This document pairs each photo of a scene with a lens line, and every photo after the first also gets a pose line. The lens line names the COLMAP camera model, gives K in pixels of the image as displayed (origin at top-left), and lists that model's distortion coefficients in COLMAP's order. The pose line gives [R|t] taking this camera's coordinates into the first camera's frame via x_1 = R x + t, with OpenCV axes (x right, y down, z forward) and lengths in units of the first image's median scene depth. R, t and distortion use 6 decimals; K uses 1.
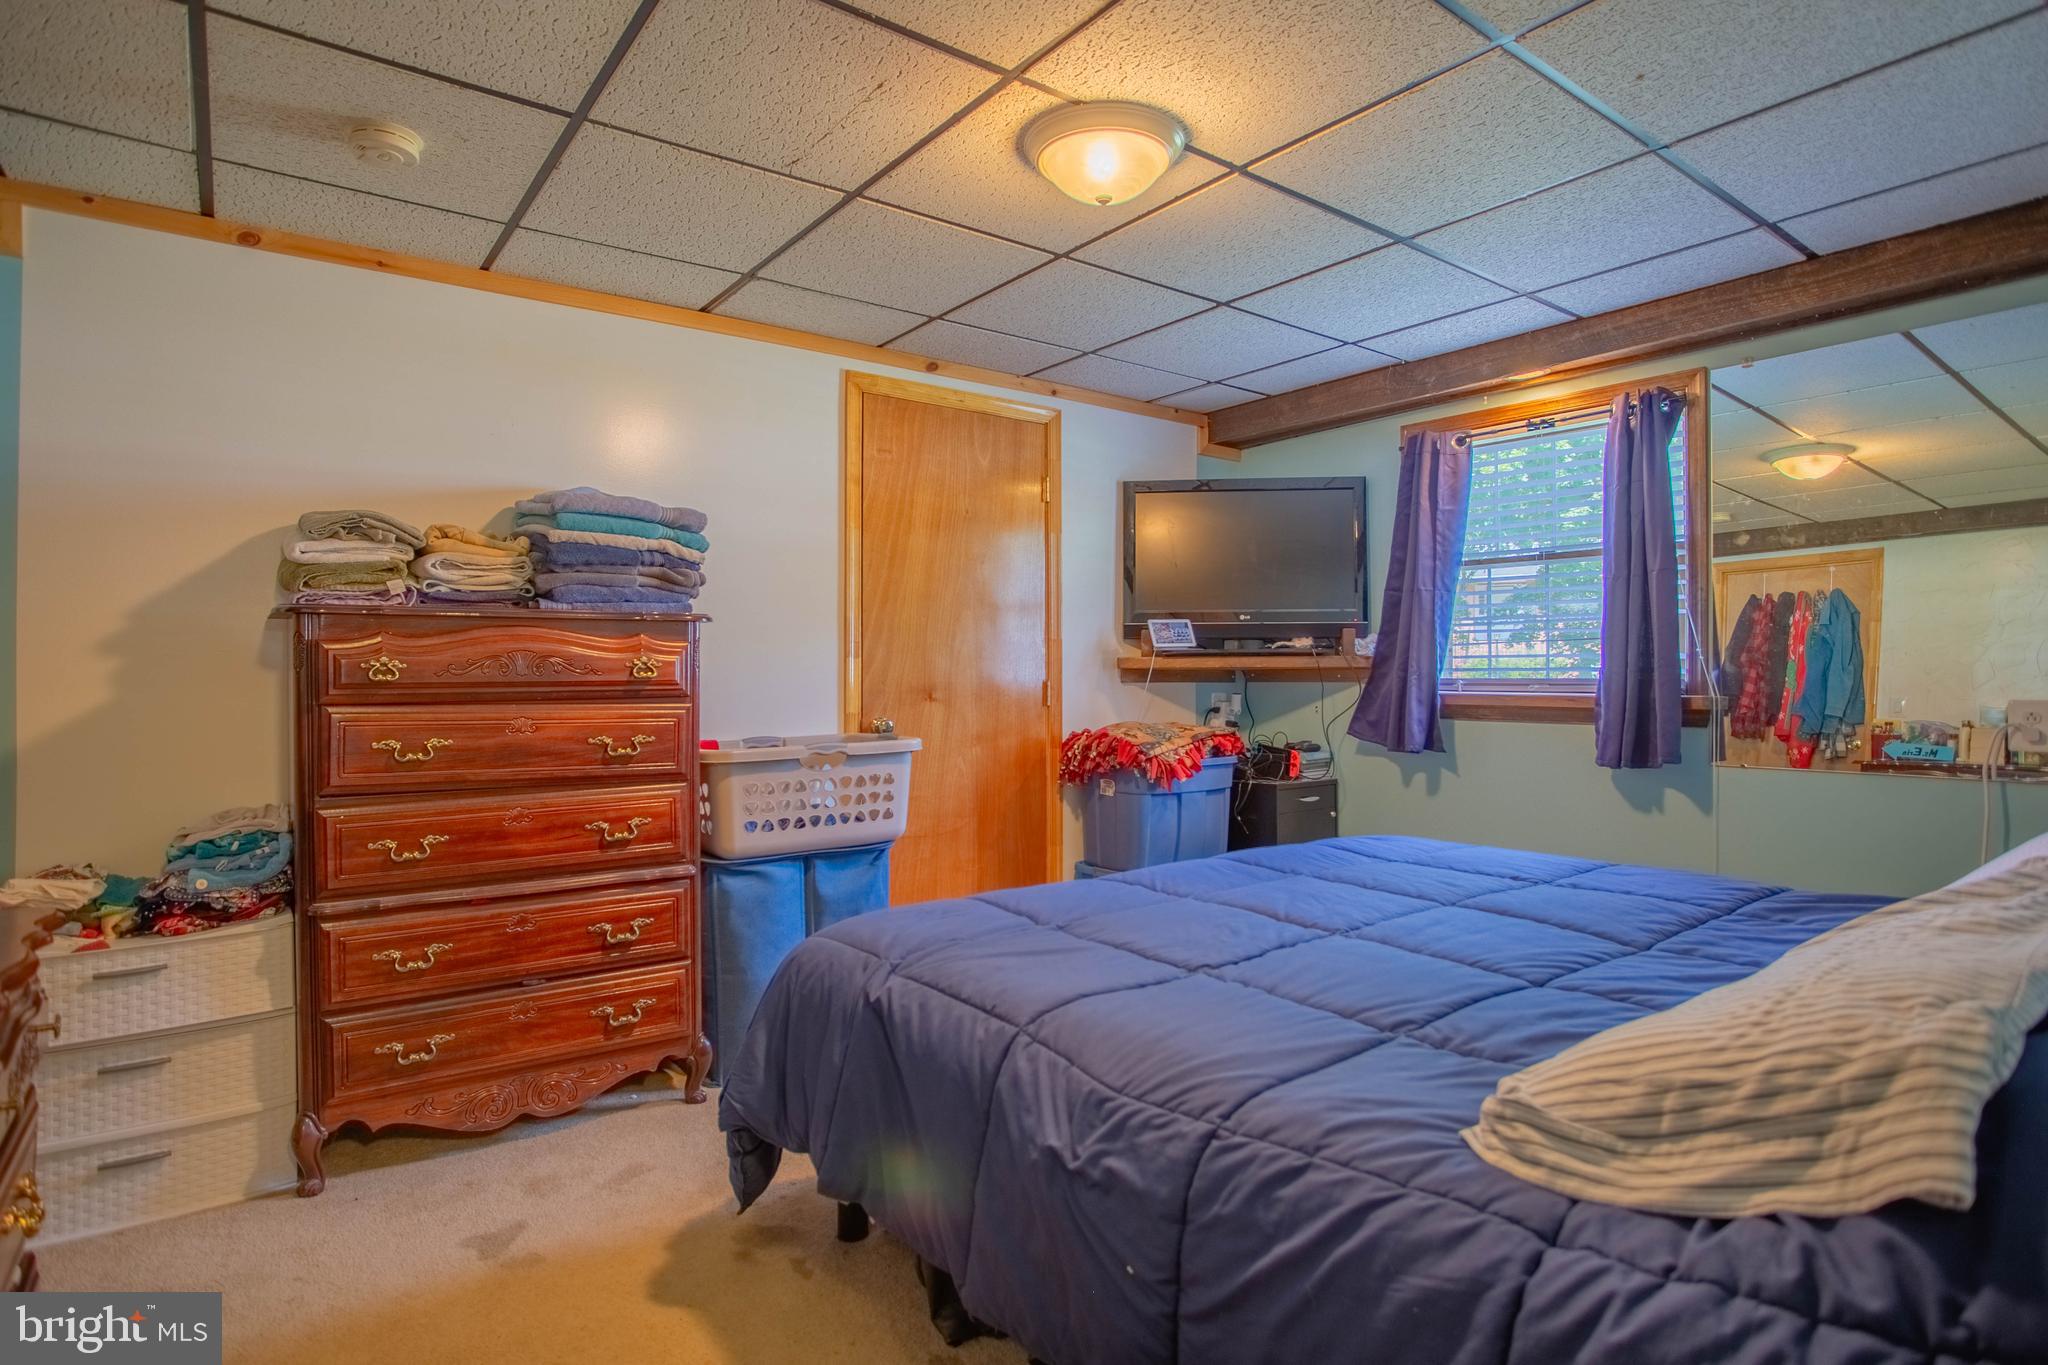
lens RADIAL K [[1014.8, 0, 1025.8], [0, 1014.8, 661.0], [0, 0, 1]] dist [-0.081187, 0.039025]
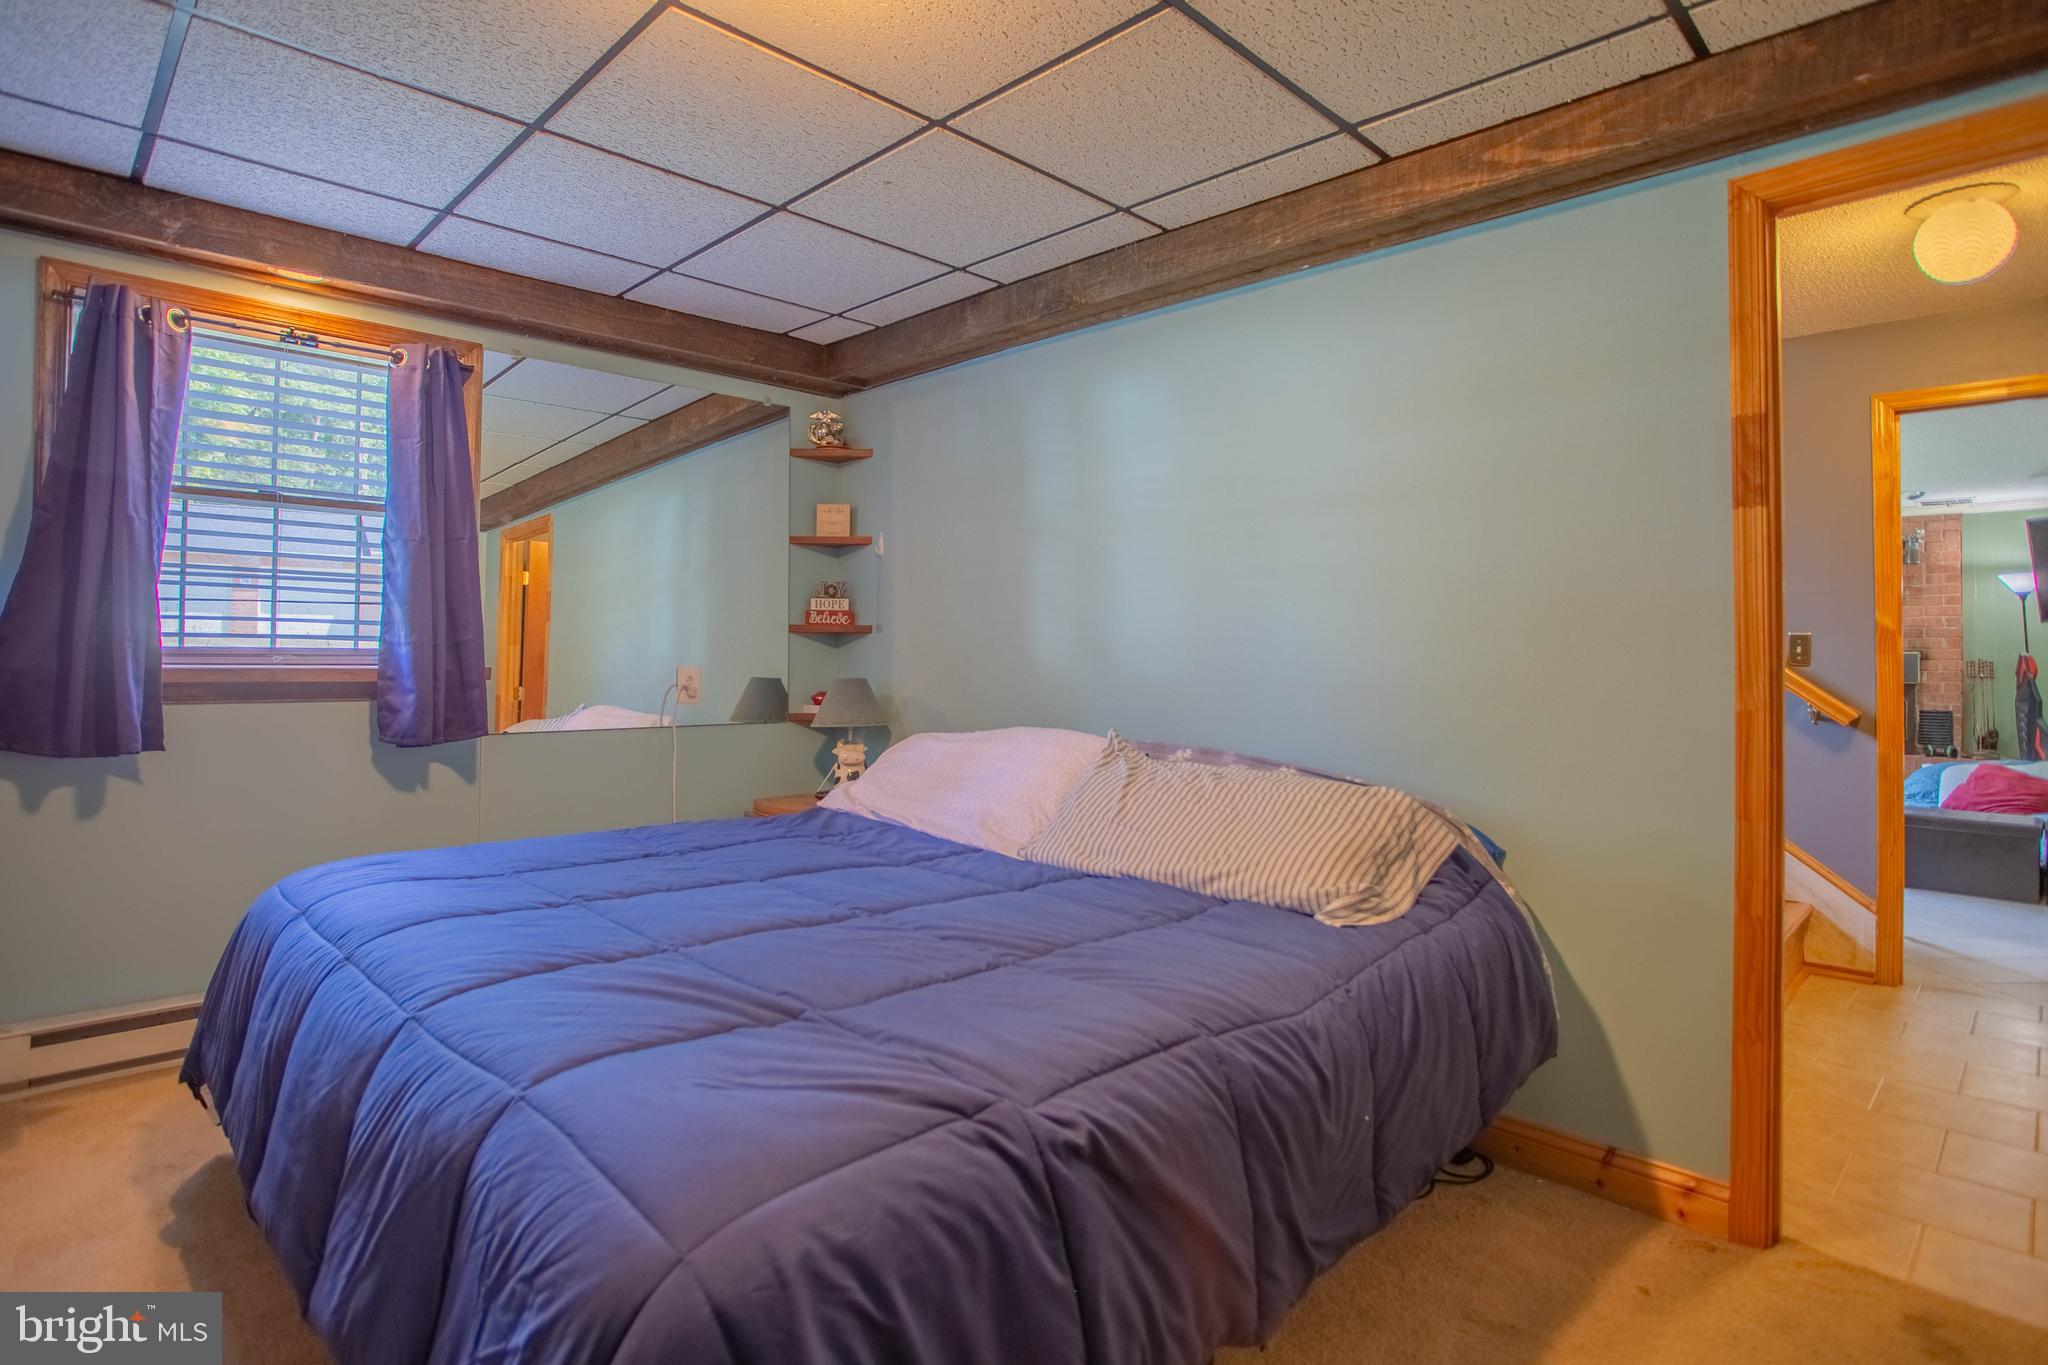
lens RADIAL K [[1005.4, 0, 1019.0], [0, 1005.4, 628.4], [0, 0, 1]] dist [-0.023153, 0.000132]
pose [[-0.077343, 0.024125, 0.996713, -0.361904], [-0.025930, 0.999320, -0.026200, 0.007609], [-0.996667, -0.027871, -0.076665, 0.490712]]
